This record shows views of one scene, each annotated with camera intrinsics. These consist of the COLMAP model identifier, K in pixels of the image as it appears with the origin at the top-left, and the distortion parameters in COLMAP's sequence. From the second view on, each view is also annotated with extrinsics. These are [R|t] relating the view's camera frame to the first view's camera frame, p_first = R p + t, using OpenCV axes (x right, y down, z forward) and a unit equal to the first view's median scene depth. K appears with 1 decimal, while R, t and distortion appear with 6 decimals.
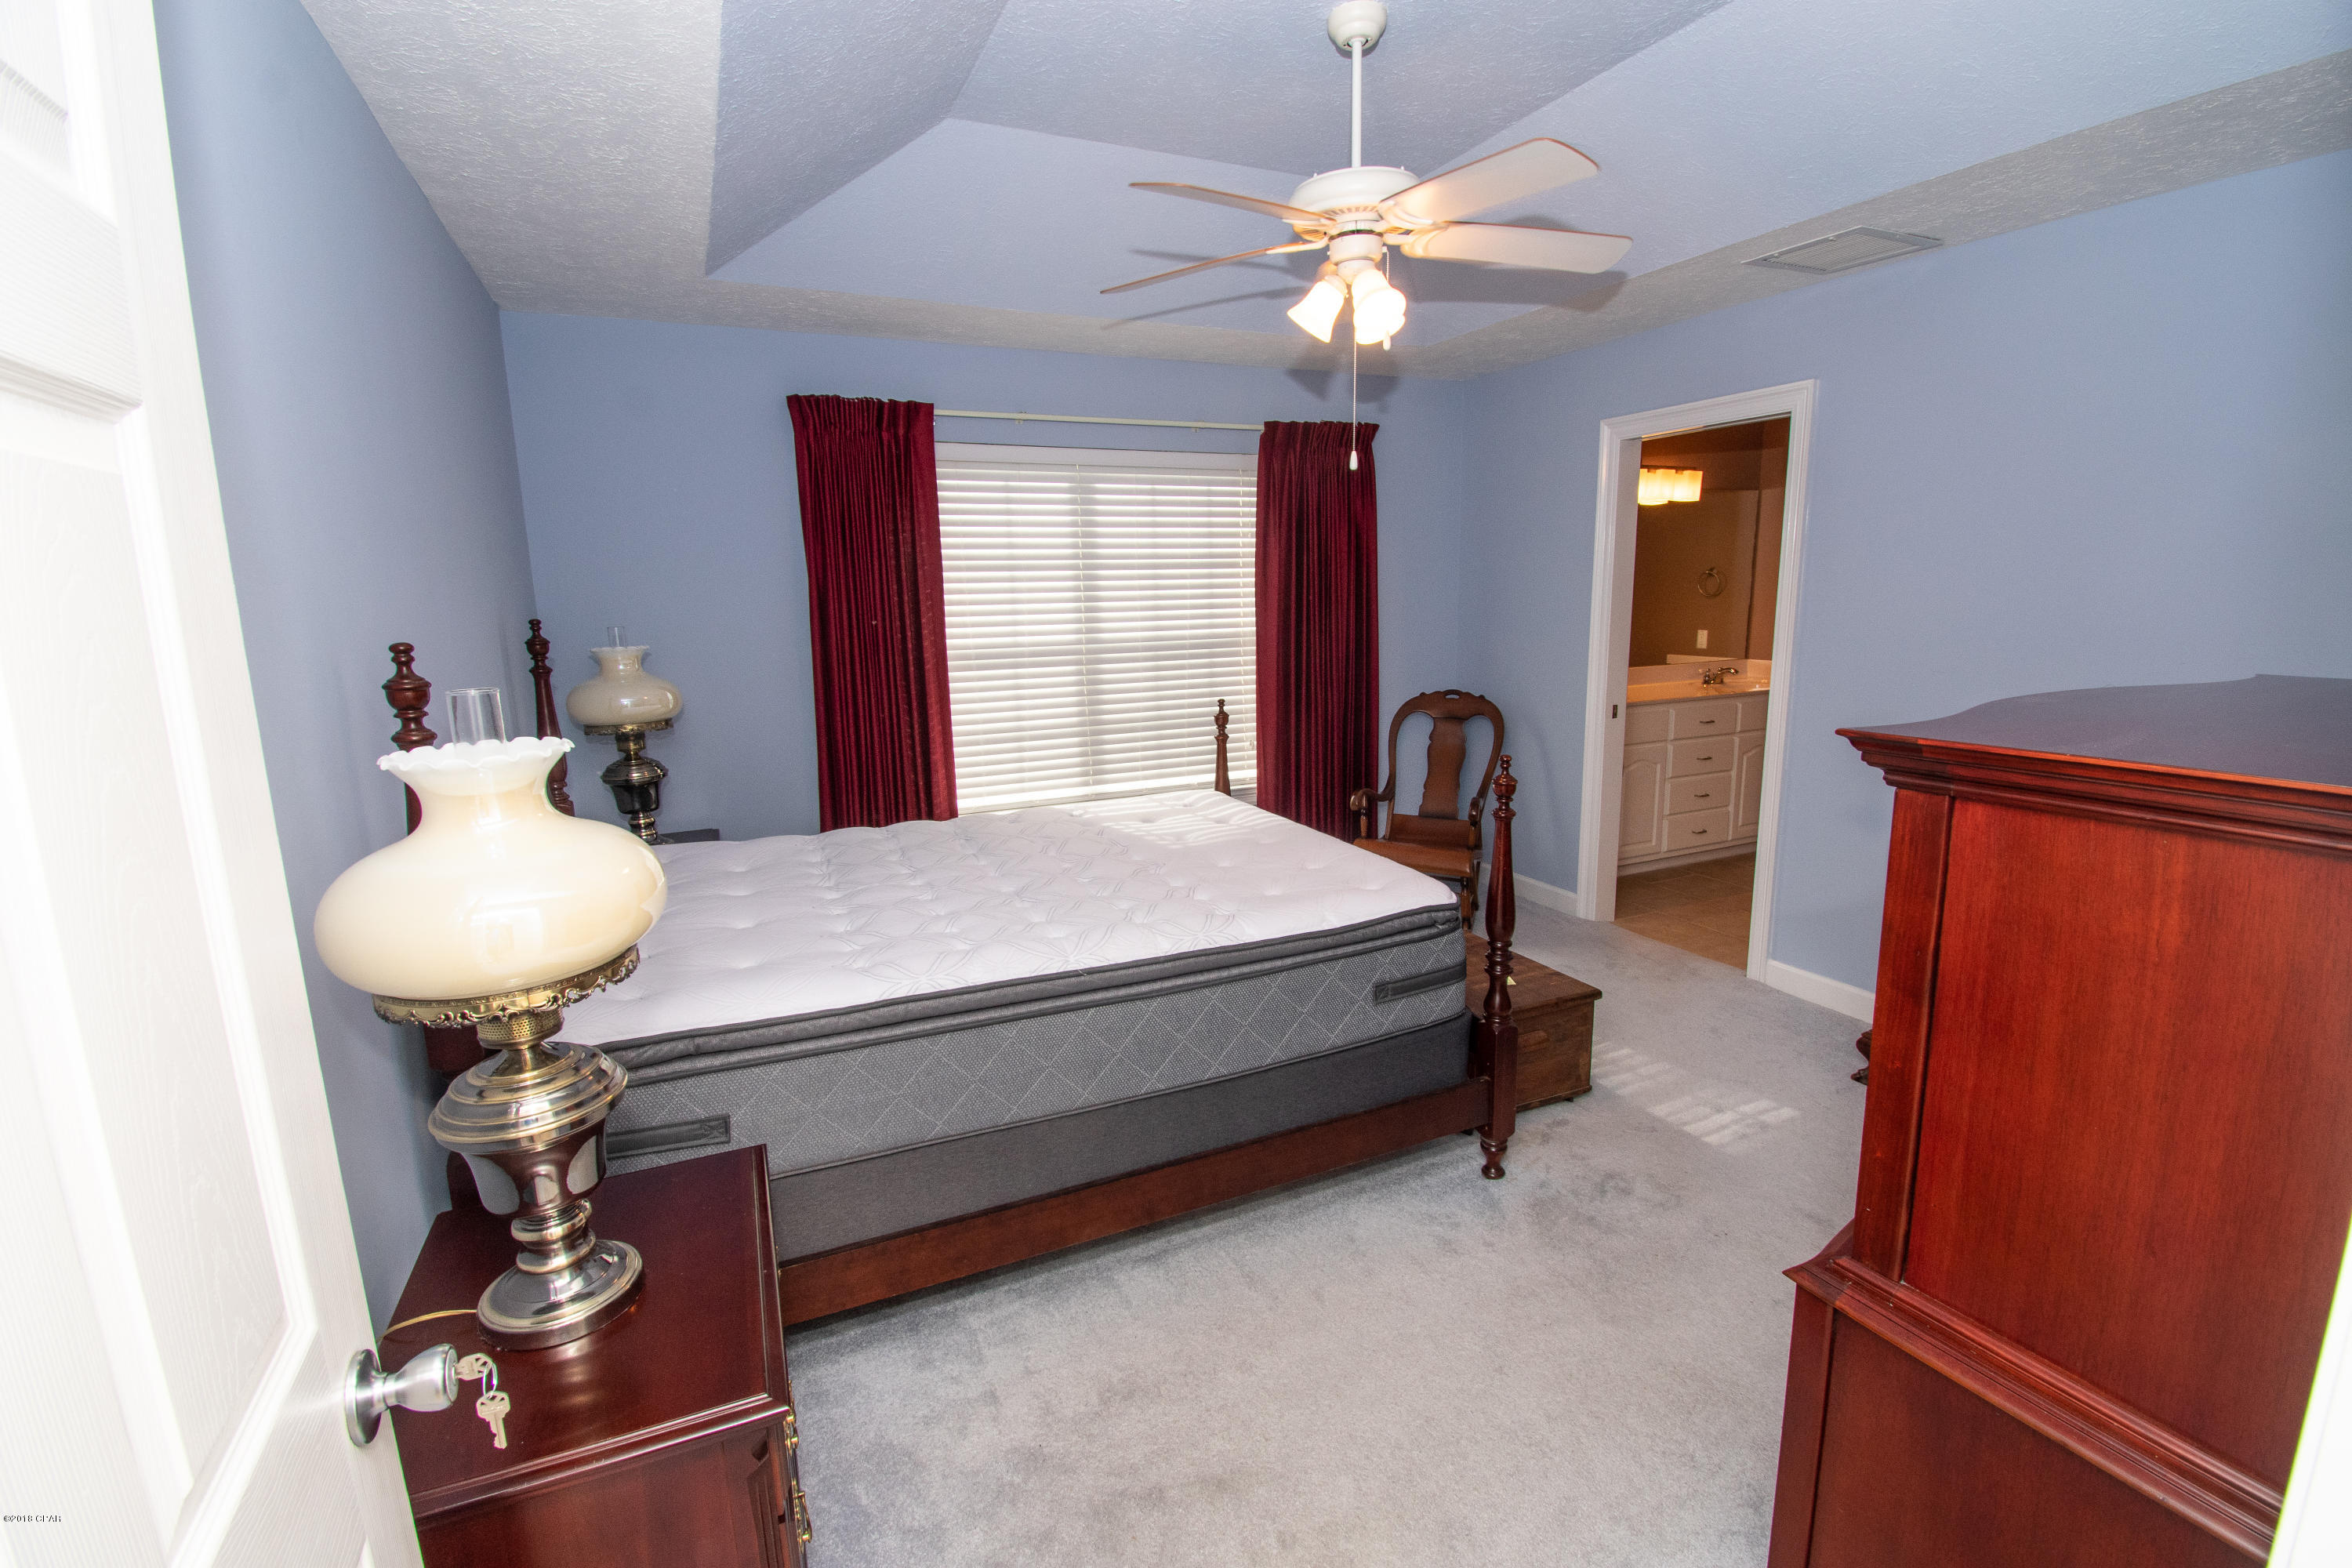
lens RADIAL K [[1048.8, 0, 1176.0], [0, 1048.8, 784.0], [0, 0, 1]] dist [0.013476, -0.024201]
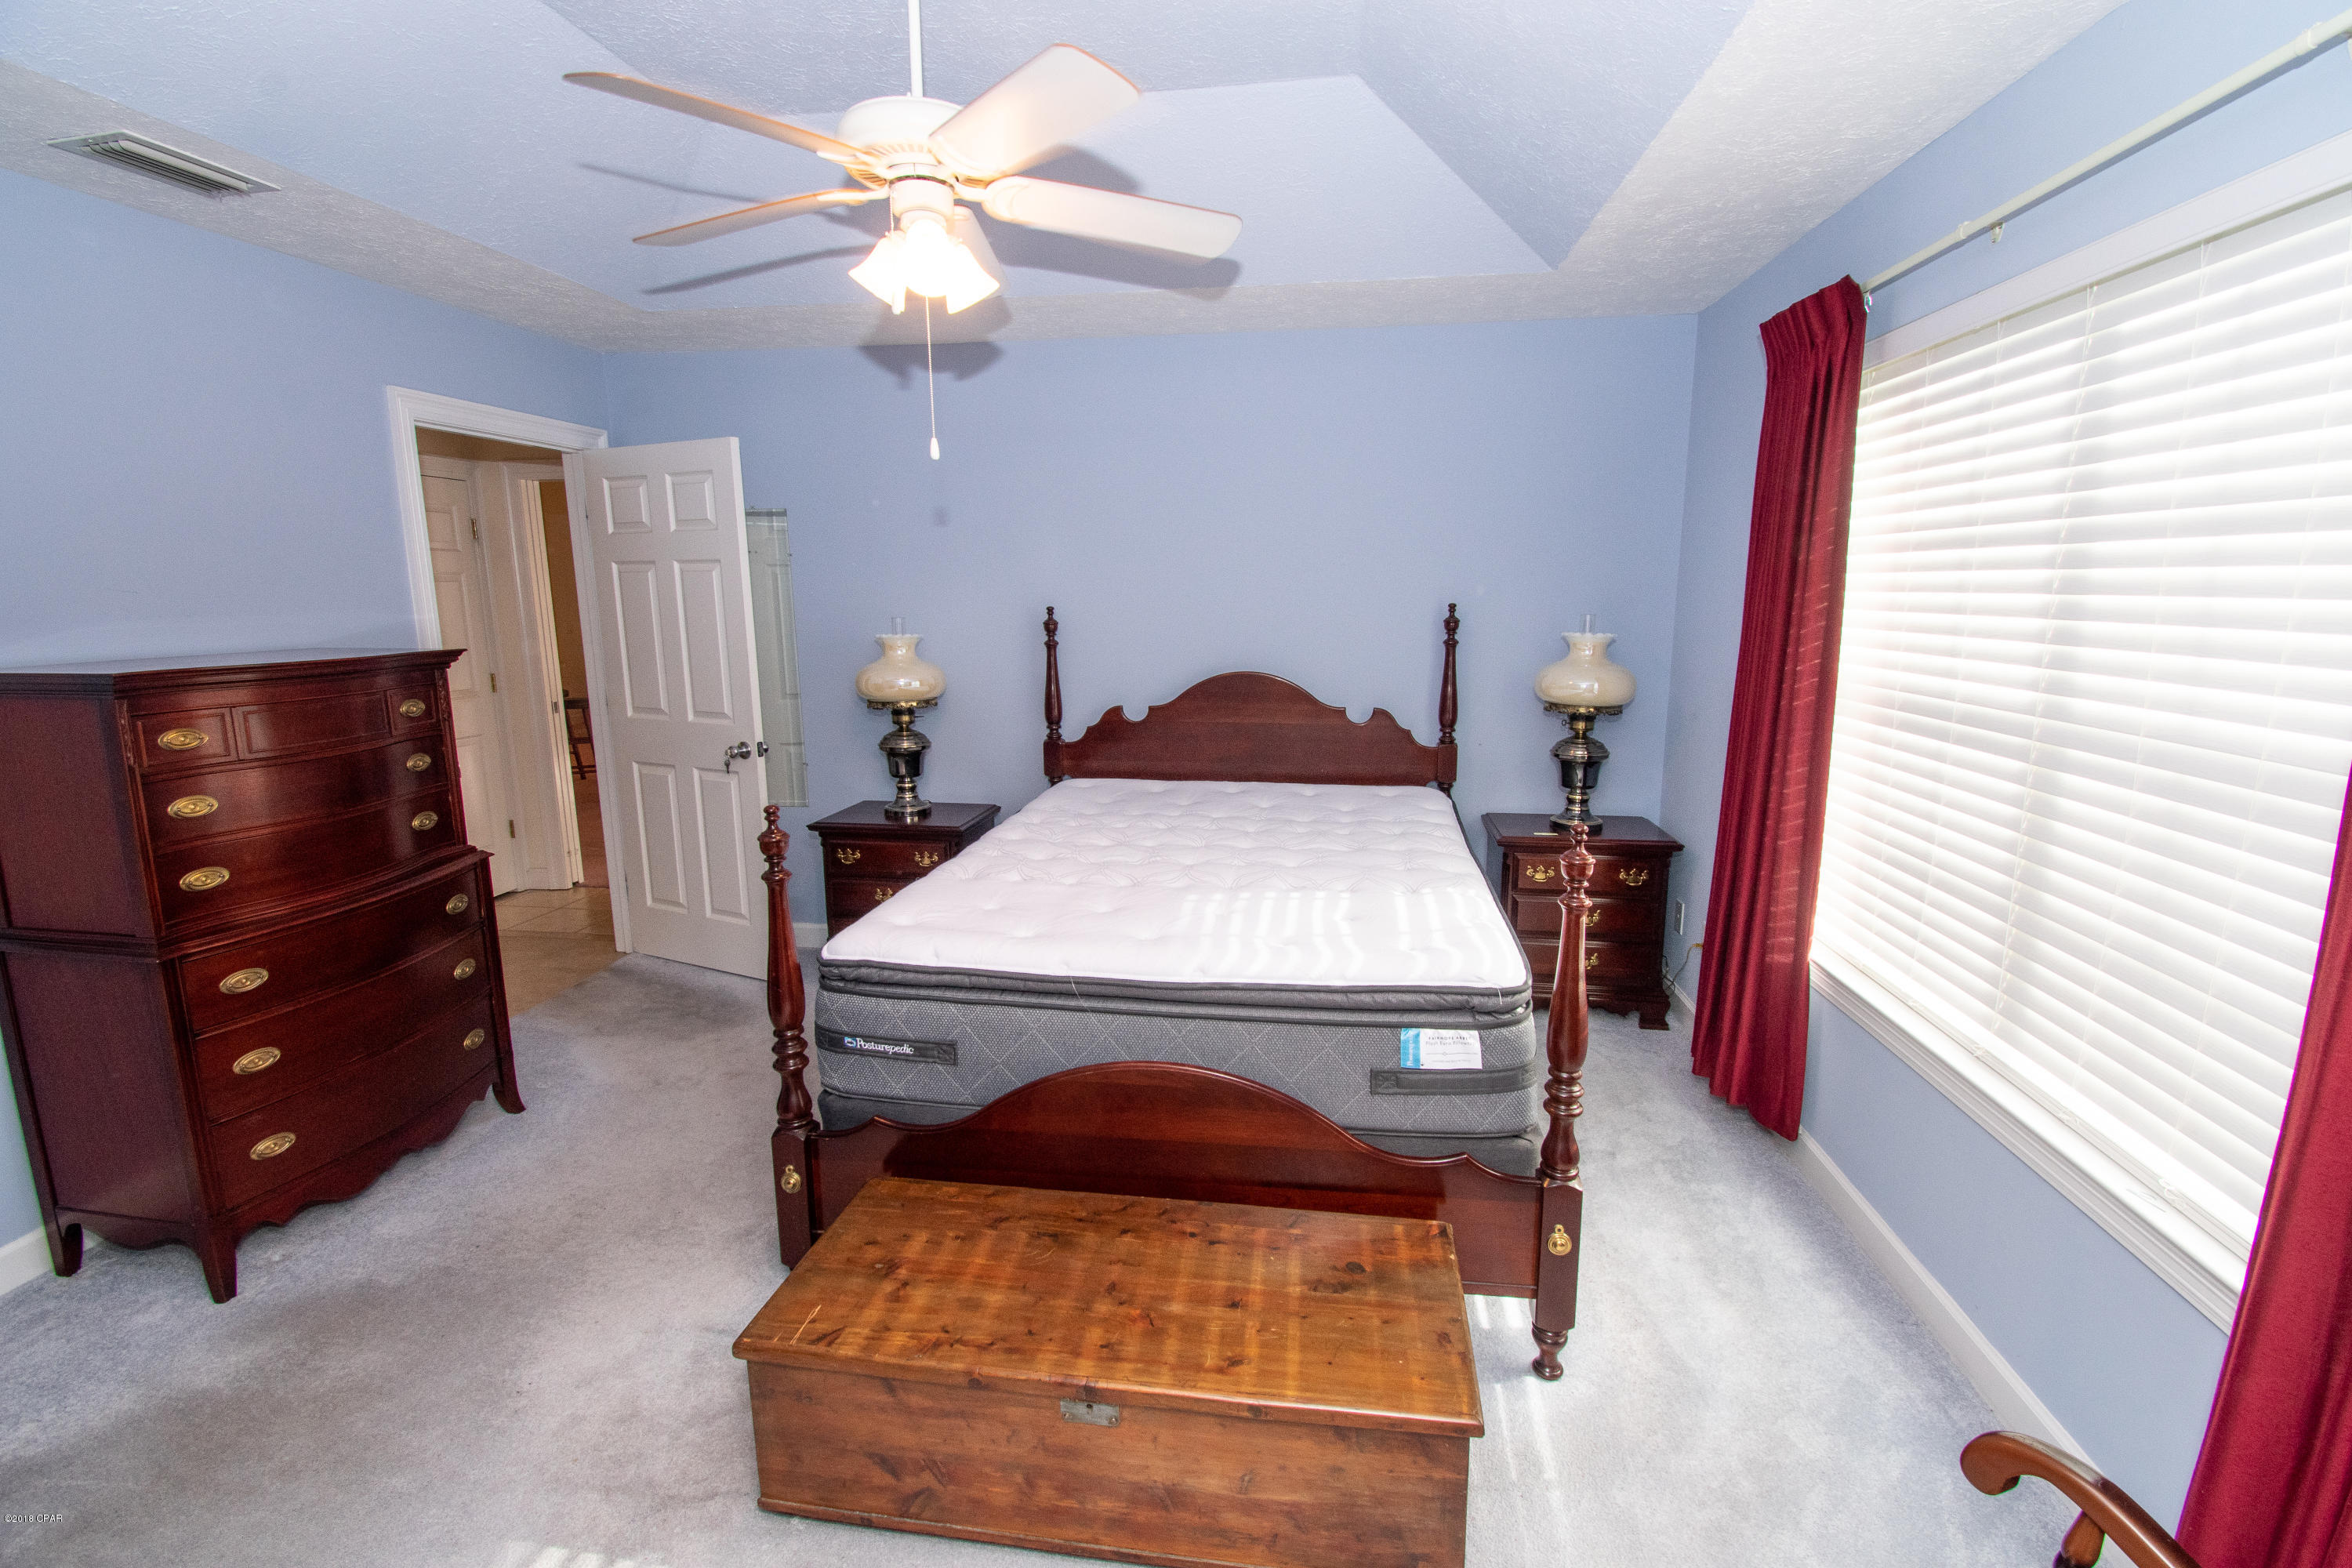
lens RADIAL K [[1048.8, 0, 1176.0], [0, 1048.8, 784.0], [0, 0, 1]] dist [0.013476, -0.024201]
pose [[-0.545666, 0.180493, -0.818334, 0.465489], [-0.133300, 0.945400, 0.297404, -0.189895], [0.827333, 0.271367, -0.491814, 0.940272]]
